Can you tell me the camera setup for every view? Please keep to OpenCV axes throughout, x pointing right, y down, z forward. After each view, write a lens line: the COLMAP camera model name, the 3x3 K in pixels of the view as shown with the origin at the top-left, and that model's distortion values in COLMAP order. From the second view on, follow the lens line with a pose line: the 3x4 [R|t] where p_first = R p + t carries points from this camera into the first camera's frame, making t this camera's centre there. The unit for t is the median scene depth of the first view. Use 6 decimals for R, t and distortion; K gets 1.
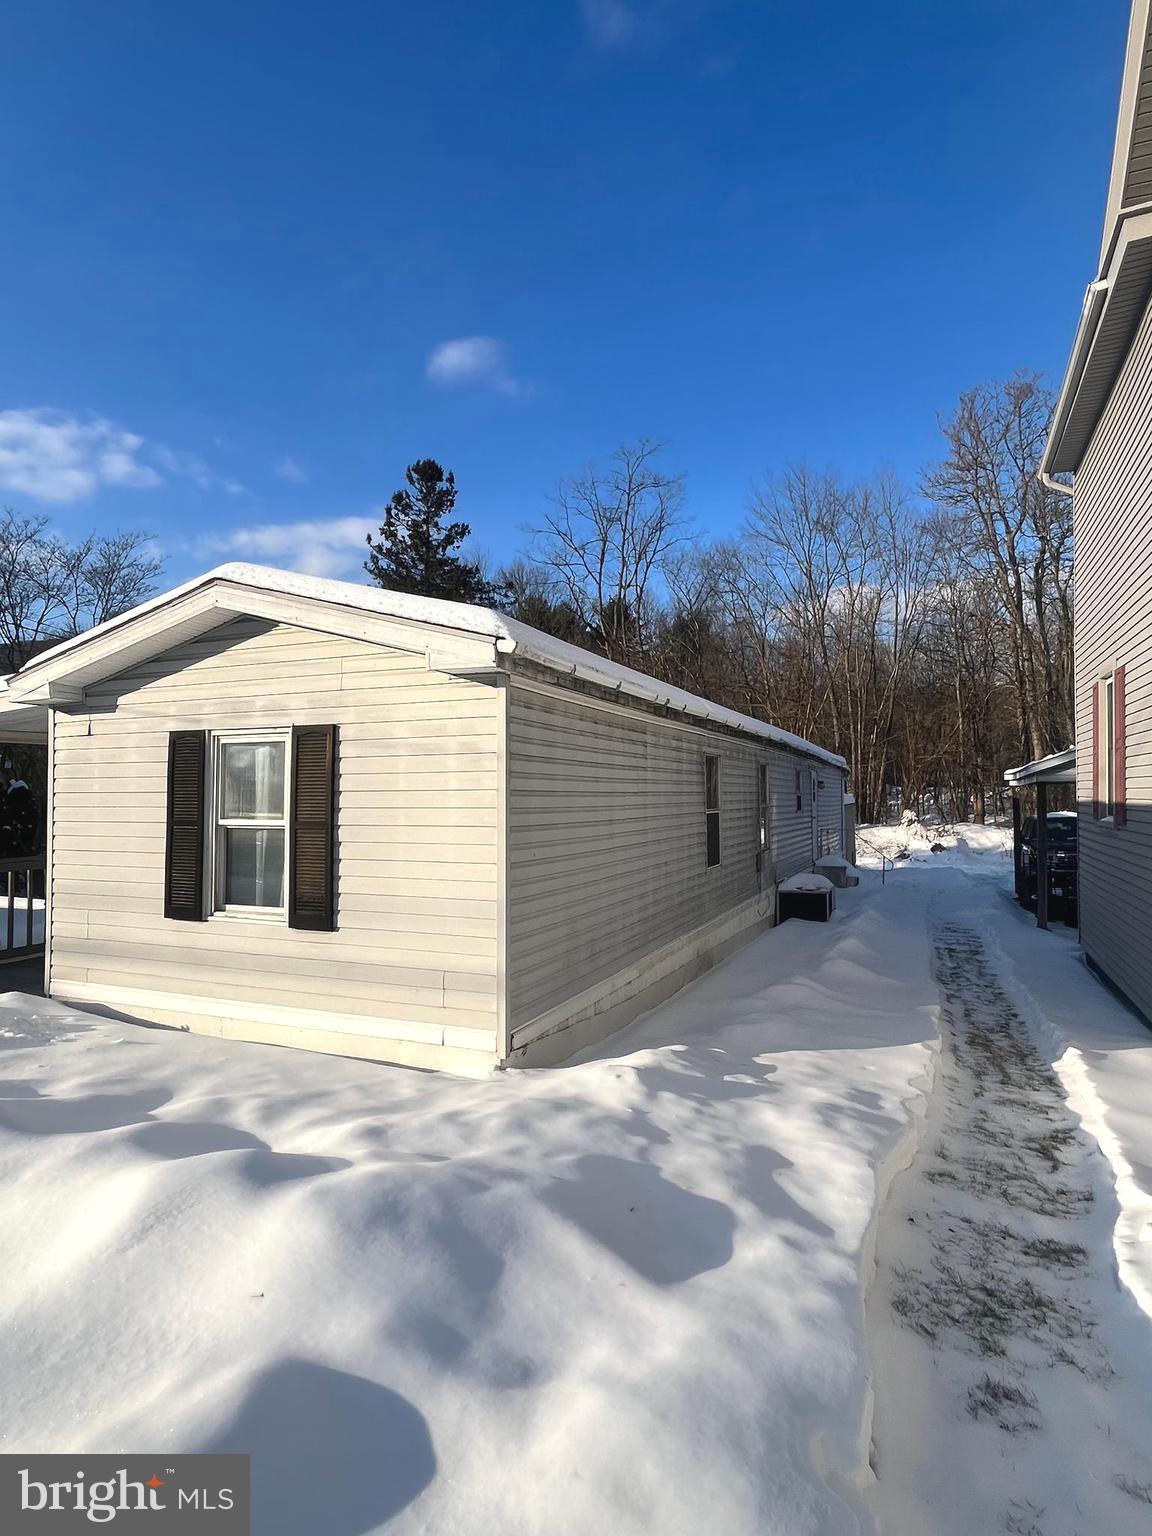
lens RADIAL K [[842.7, 0, 585.4], [0, 842.7, 786.5], [0, 0, 1]] dist [0.000012, -0.000239]
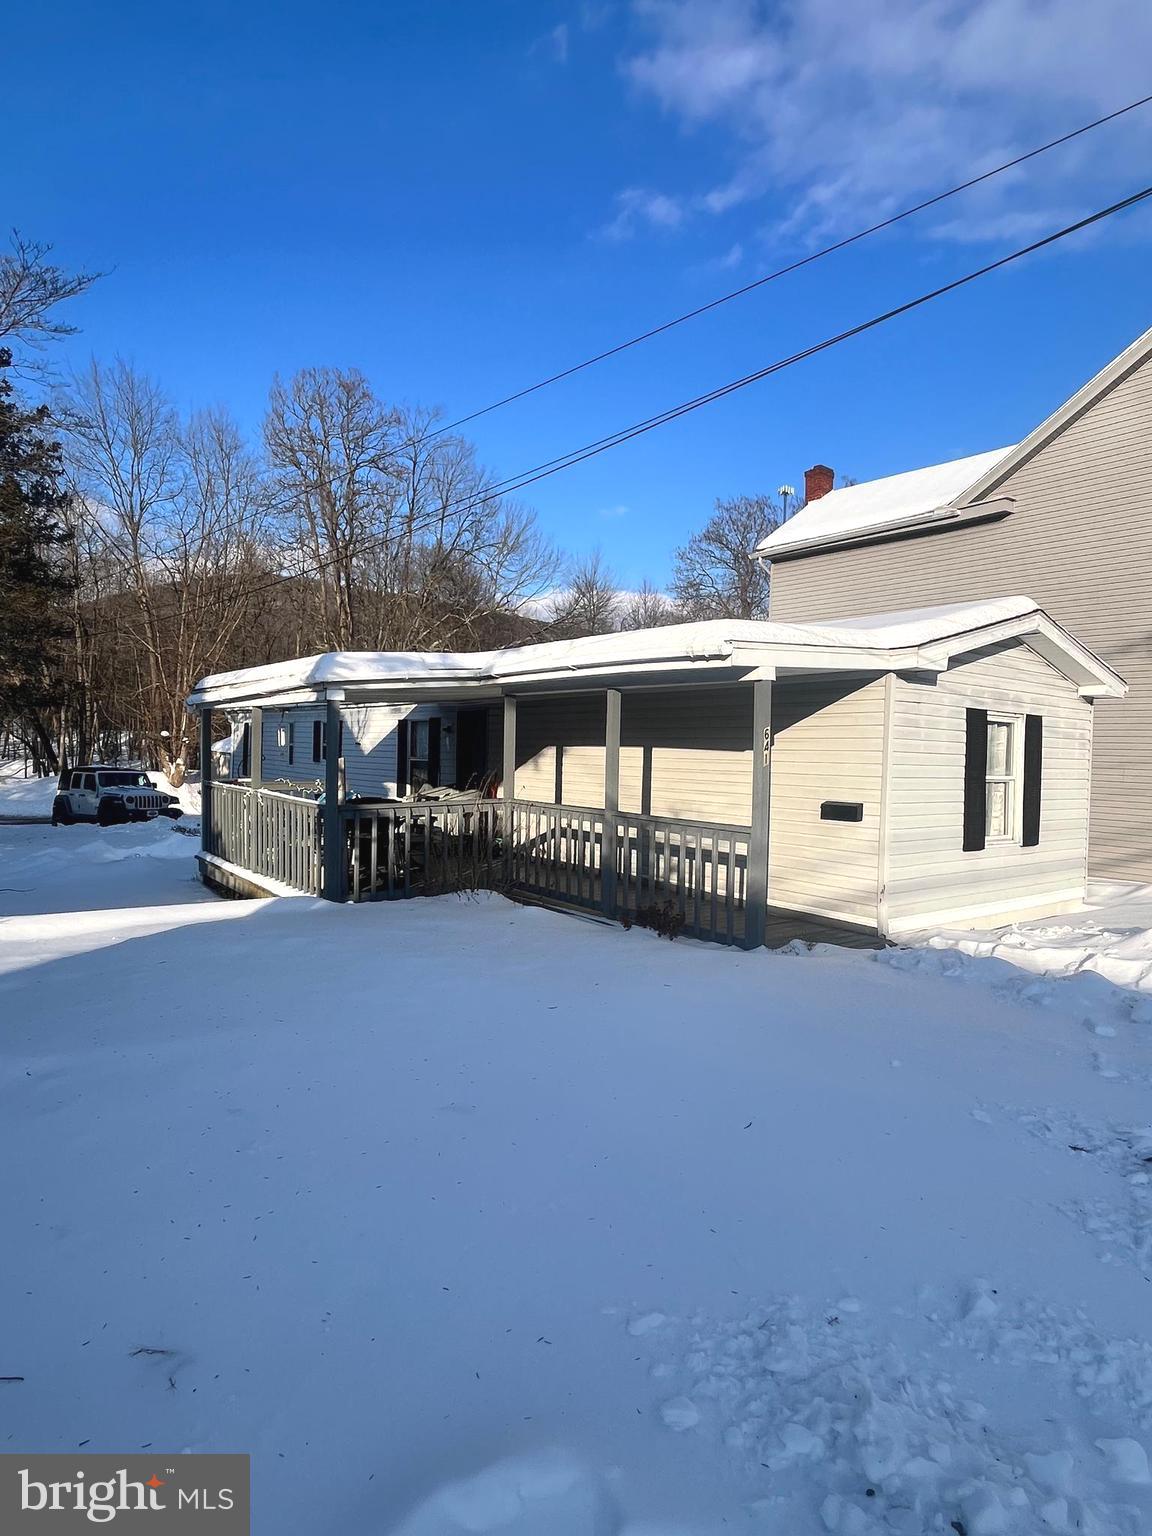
lens RADIAL K [[842.7, 0, 585.4], [0, 842.7, 786.5], [0, 0, 1]] dist [0.000012, -0.000239]
pose [[0.499332, -0.016147, 0.866260, -1.954590], [-0.040841, 0.998276, 0.042149, 0.025599], [-0.865448, -0.056425, 0.497812, 0.876865]]
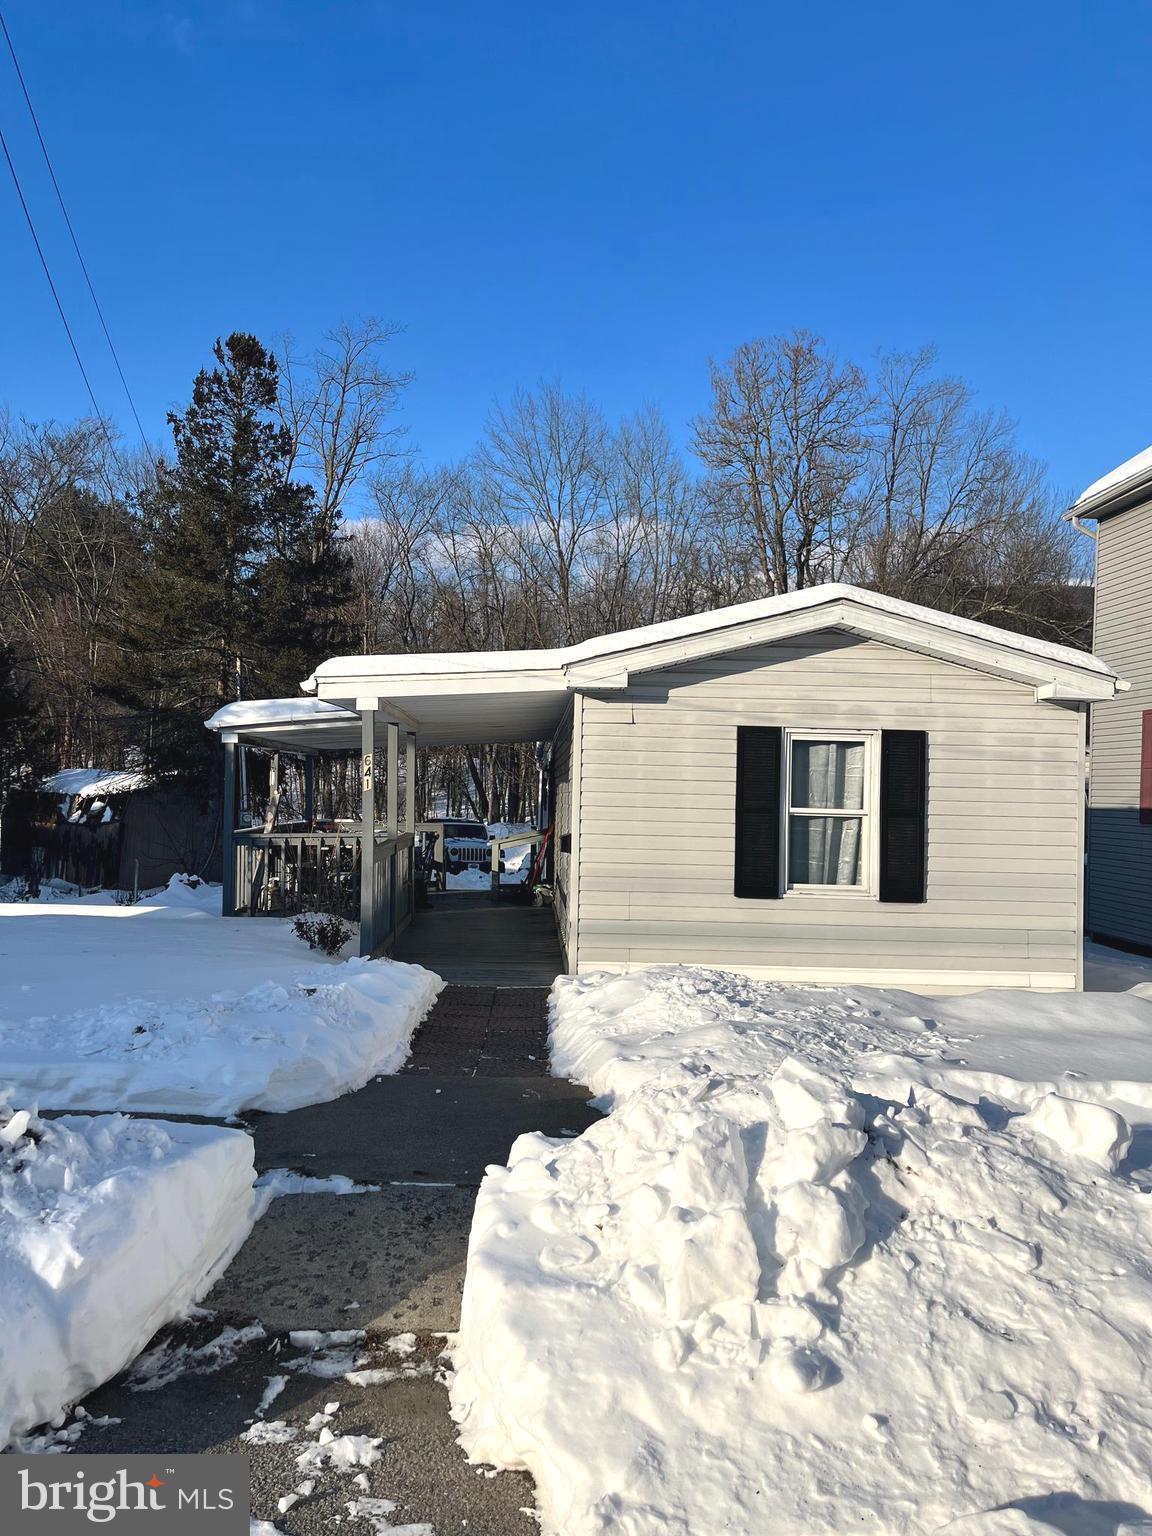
lens RADIAL K [[1153.5, 0, 574.9], [0, 1153.5, 782.2], [0, 0, 1]] dist [0.070216, -0.091782]
pose [[0.905560, 0.030266, 0.423137, -1.340123], [-0.032165, 0.999479, -0.002655, 0.018558], [-0.422997, -0.011206, 0.906062, -0.267363]]
